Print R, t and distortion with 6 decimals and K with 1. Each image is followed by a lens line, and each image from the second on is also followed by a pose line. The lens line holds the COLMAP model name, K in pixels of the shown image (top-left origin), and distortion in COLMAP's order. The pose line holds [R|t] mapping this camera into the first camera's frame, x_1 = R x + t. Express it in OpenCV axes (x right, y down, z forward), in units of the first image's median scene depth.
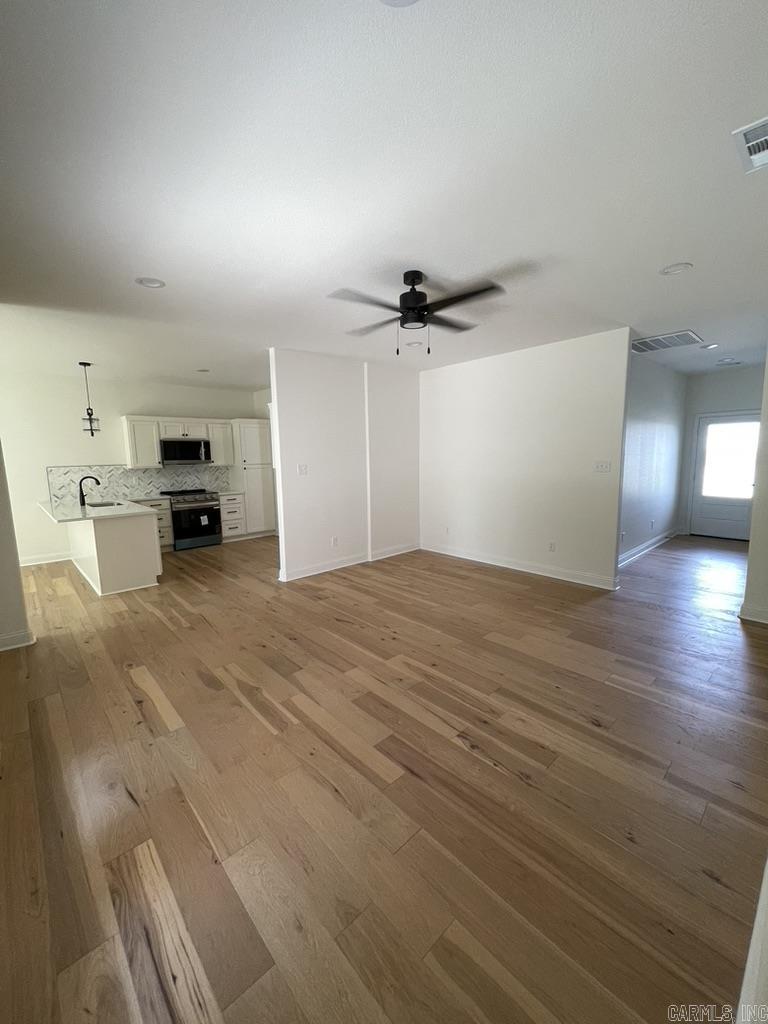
lens RADIAL K [[412.7, 0, 383.3], [0, 412.7, 511.1], [0, 0, 1]] dist [-0.001080, -0.000060]
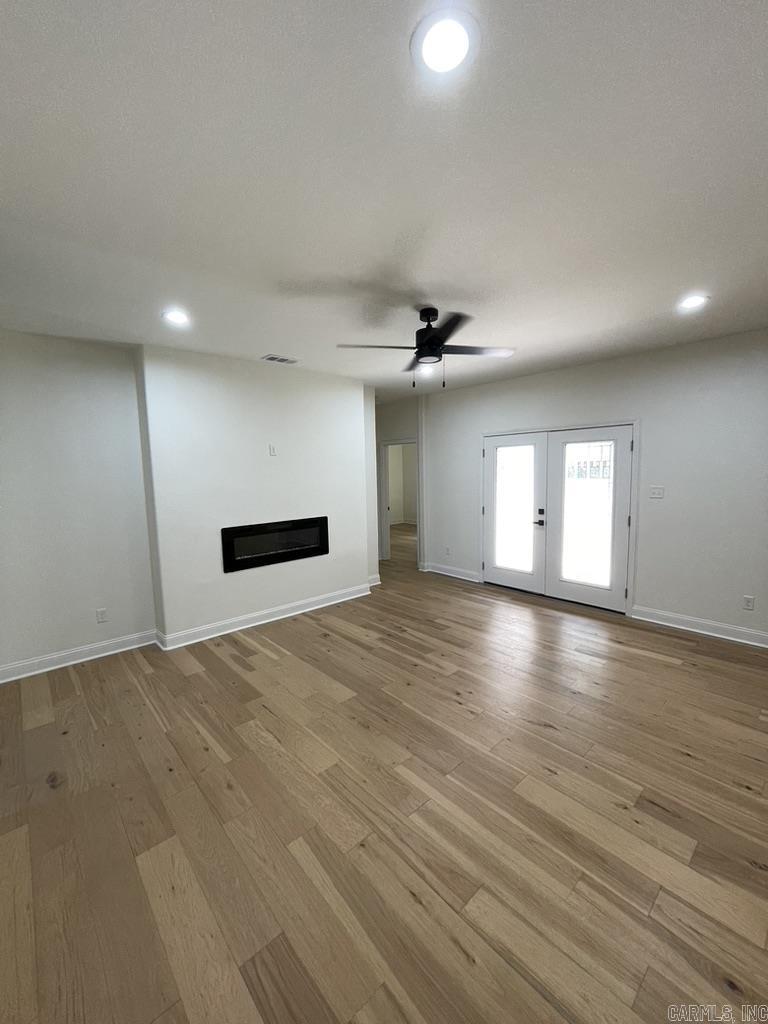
lens RADIAL K [[412.7, 0, 385.1], [0, 412.7, 511.6], [0, 0, 1]] dist [-0.001080, -0.000060]
pose [[-0.999370, 0.034507, 0.008283, 0.192204], [0.035487, 0.970596, 0.238086, -0.331678], [0.000176, 0.238230, -0.971209, 2.109321]]
